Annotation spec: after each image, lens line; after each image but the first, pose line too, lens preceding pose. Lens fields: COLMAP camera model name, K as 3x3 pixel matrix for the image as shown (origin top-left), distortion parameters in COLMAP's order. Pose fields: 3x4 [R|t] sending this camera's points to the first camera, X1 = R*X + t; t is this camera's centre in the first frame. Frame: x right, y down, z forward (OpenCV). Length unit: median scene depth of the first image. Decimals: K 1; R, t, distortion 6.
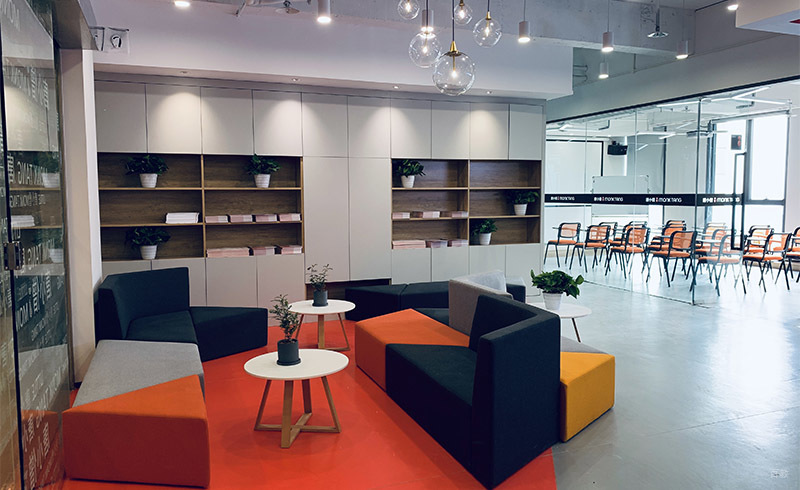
lens RADIAL K [[605.5, 0, 400.8], [0, 605.5, 238.0], [0, 0, 1]] dist [0.075265, -0.100392]
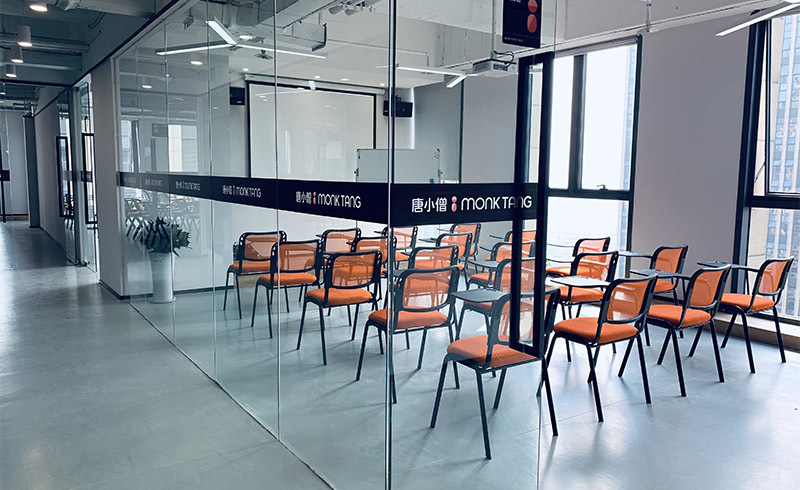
lens RADIAL K [[605.5, 0, 400.8], [0, 605.5, 238.0], [0, 0, 1]] dist [0.075265, -0.100392]
pose [[0.975871, -0.005490, 0.218279, 0.219054], [-0.001816, 0.999445, 0.033257, -0.028647], [-0.218340, -0.032850, 0.975320, 0.371130]]
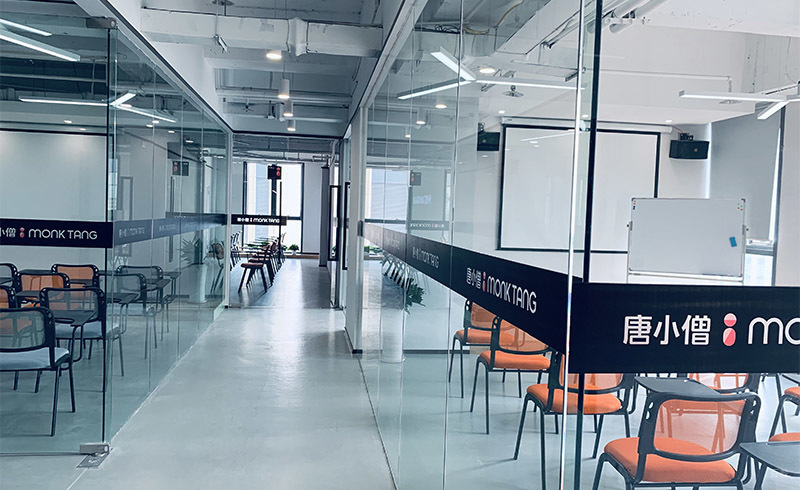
lens RADIAL K [[605.5, 0, 400.8], [0, 605.5, 238.0], [0, 0, 1]] dist [0.075265, -0.100392]
pose [[0.970865, 0.049466, -0.234467, 0.246454], [-0.057901, 0.997894, -0.029225, -0.039142], [0.232527, 0.041949, 0.971685, 0.443792]]
